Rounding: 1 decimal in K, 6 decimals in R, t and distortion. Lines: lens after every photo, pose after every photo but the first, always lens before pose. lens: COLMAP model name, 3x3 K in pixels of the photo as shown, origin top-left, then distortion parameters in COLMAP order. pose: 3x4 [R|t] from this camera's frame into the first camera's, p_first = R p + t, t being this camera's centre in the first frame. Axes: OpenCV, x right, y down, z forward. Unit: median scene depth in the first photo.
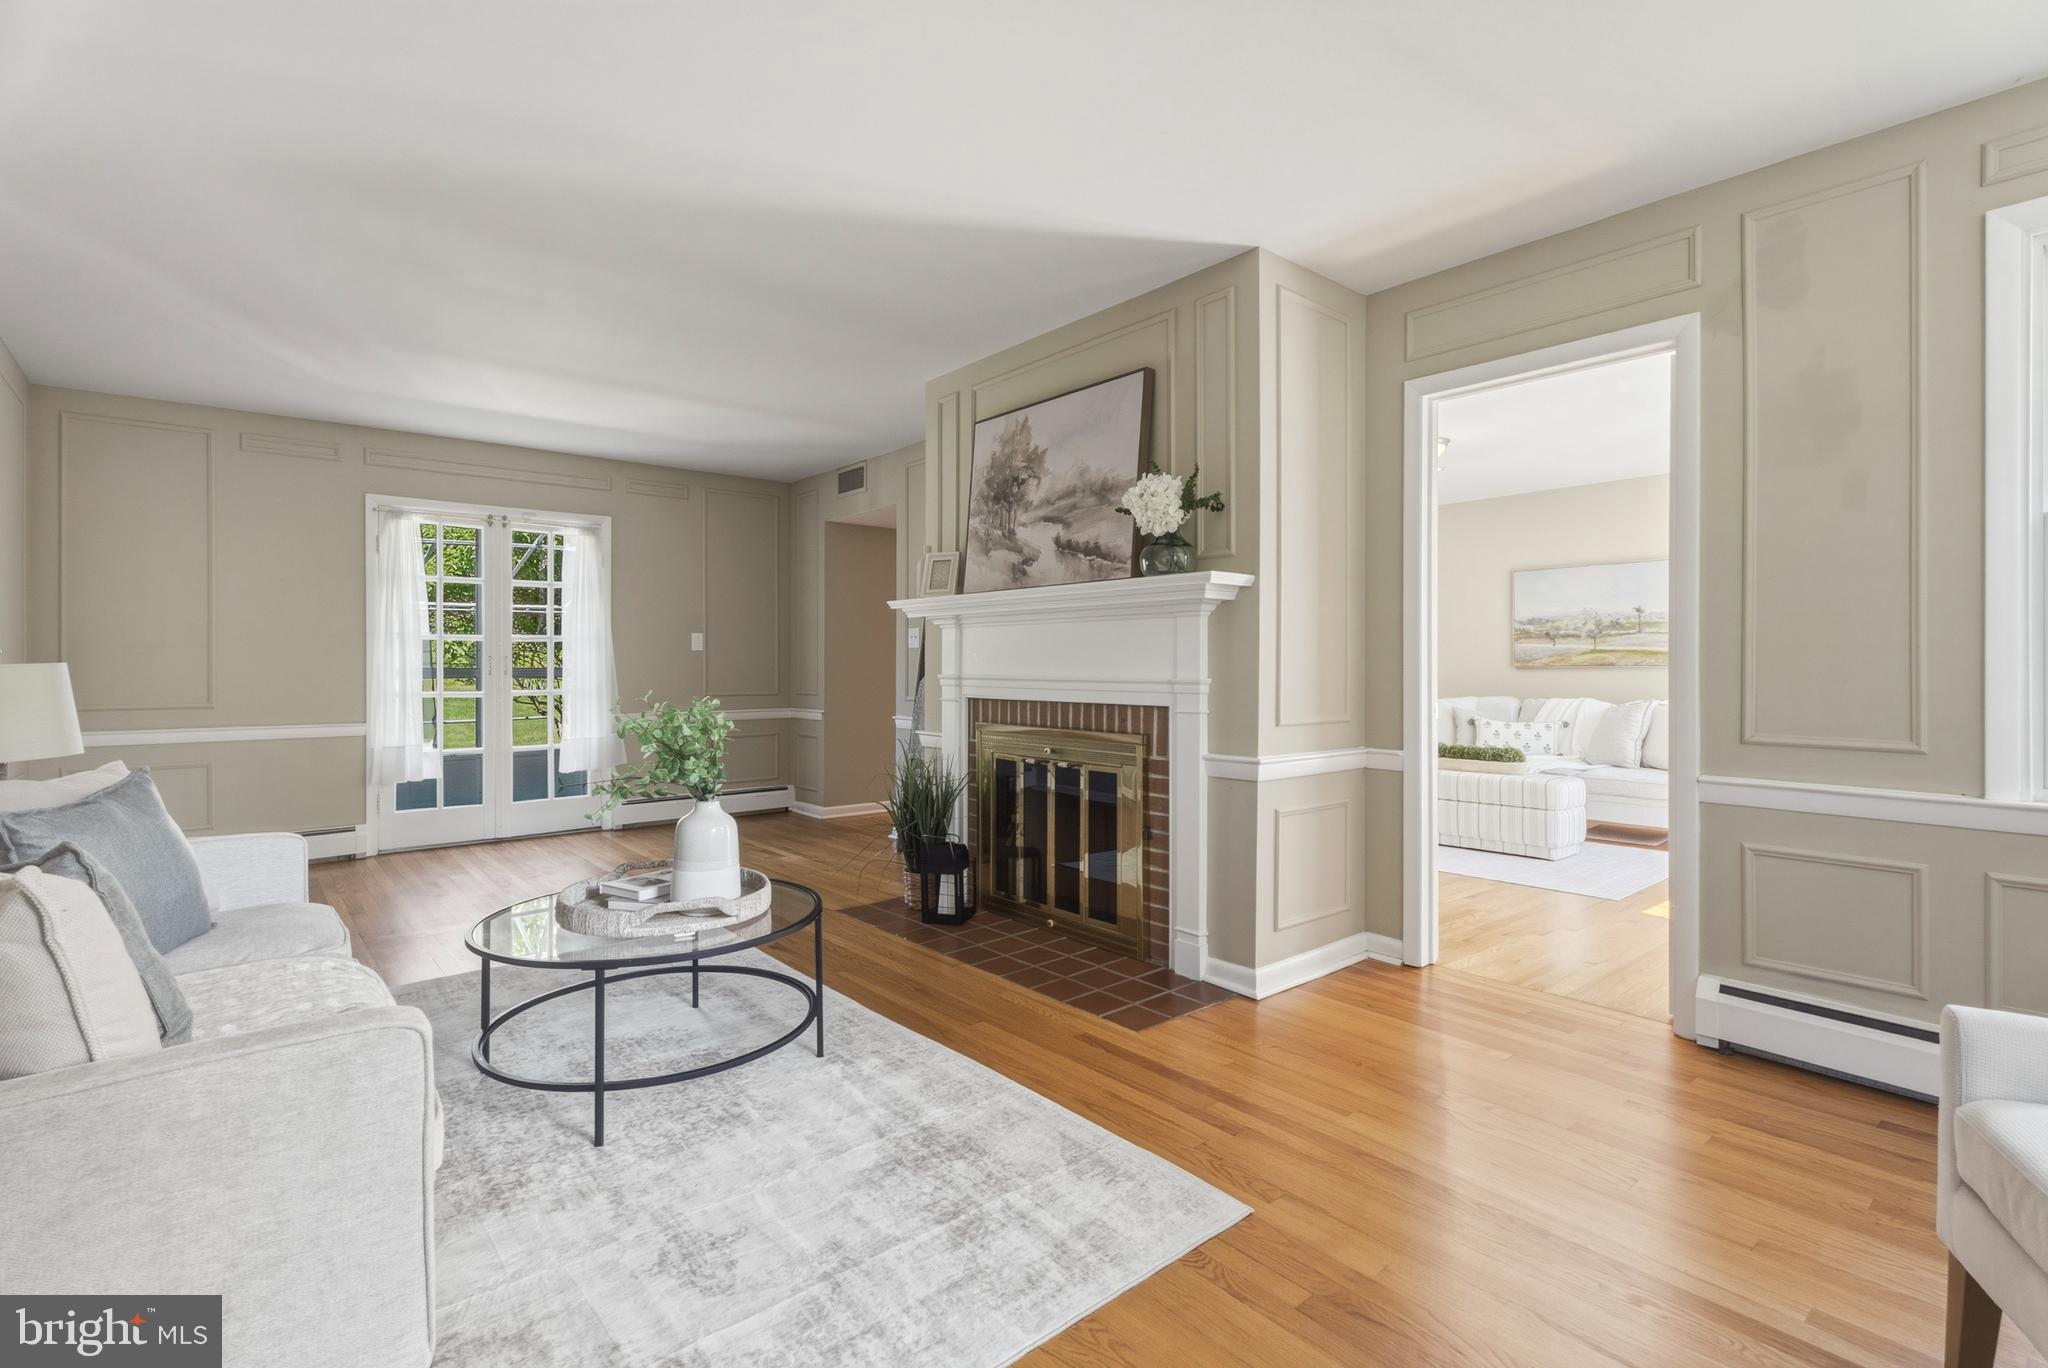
lens RADIAL K [[934.5, 0, 1022.4], [0, 934.5, 681.6], [0, 0, 1]] dist [0.001894, 0.000302]
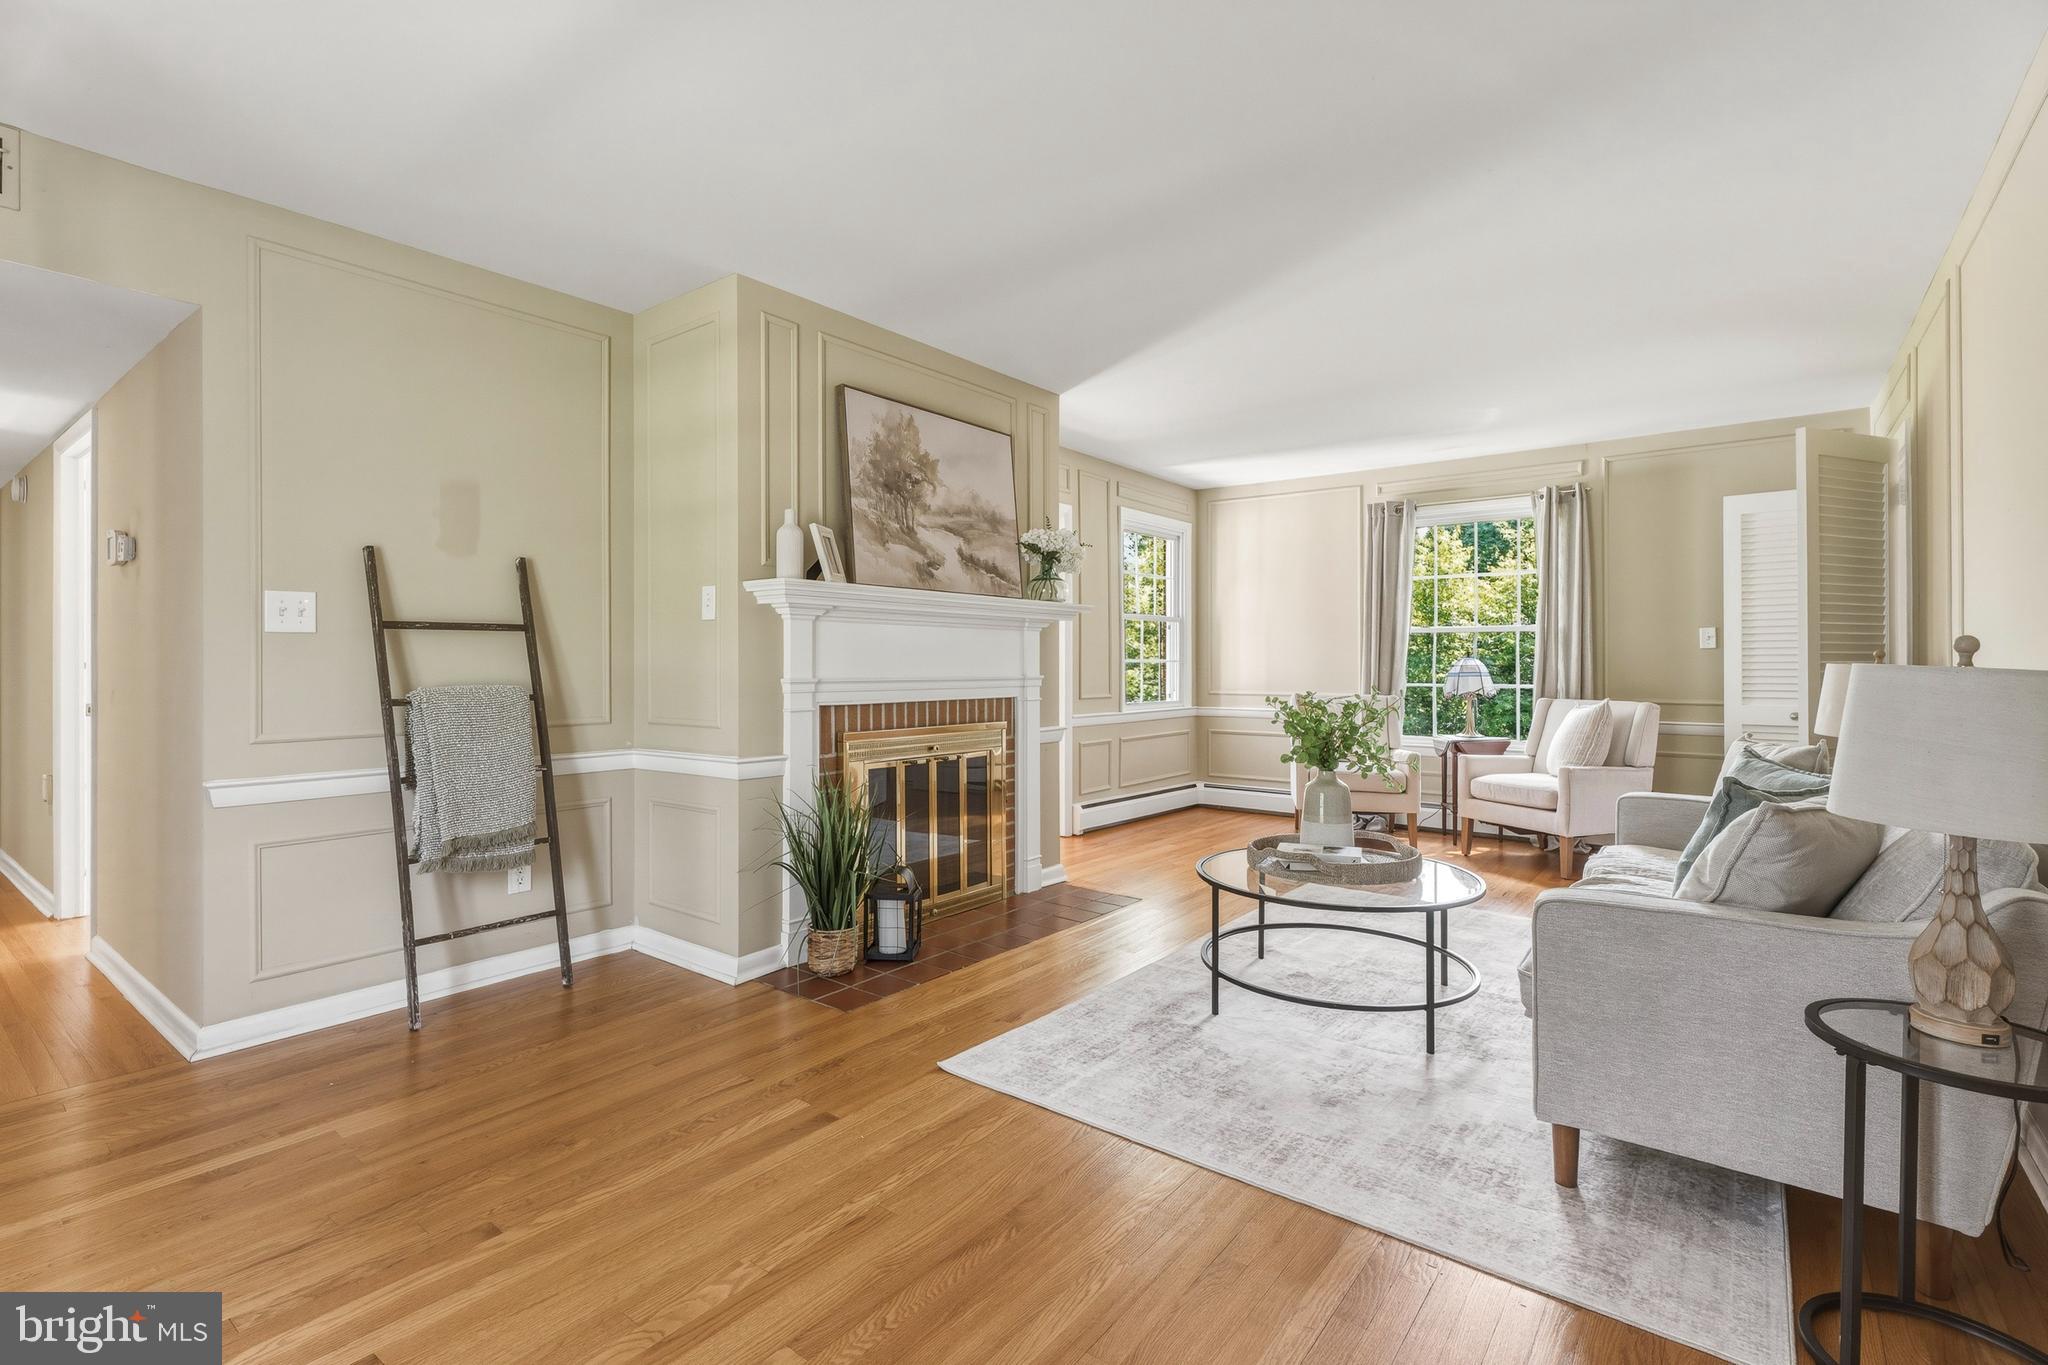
lens RADIAL K [[934.5, 0, 1022.4], [0, 934.5, 680.1], [0, 0, 1]] dist [0.001894, 0.000302]
pose [[-0.199159, -0.015786, 0.979840, -1.034569], [0.019765, 0.999602, 0.020122, -0.021563], [-0.979768, 0.023374, -0.198768, 1.132349]]
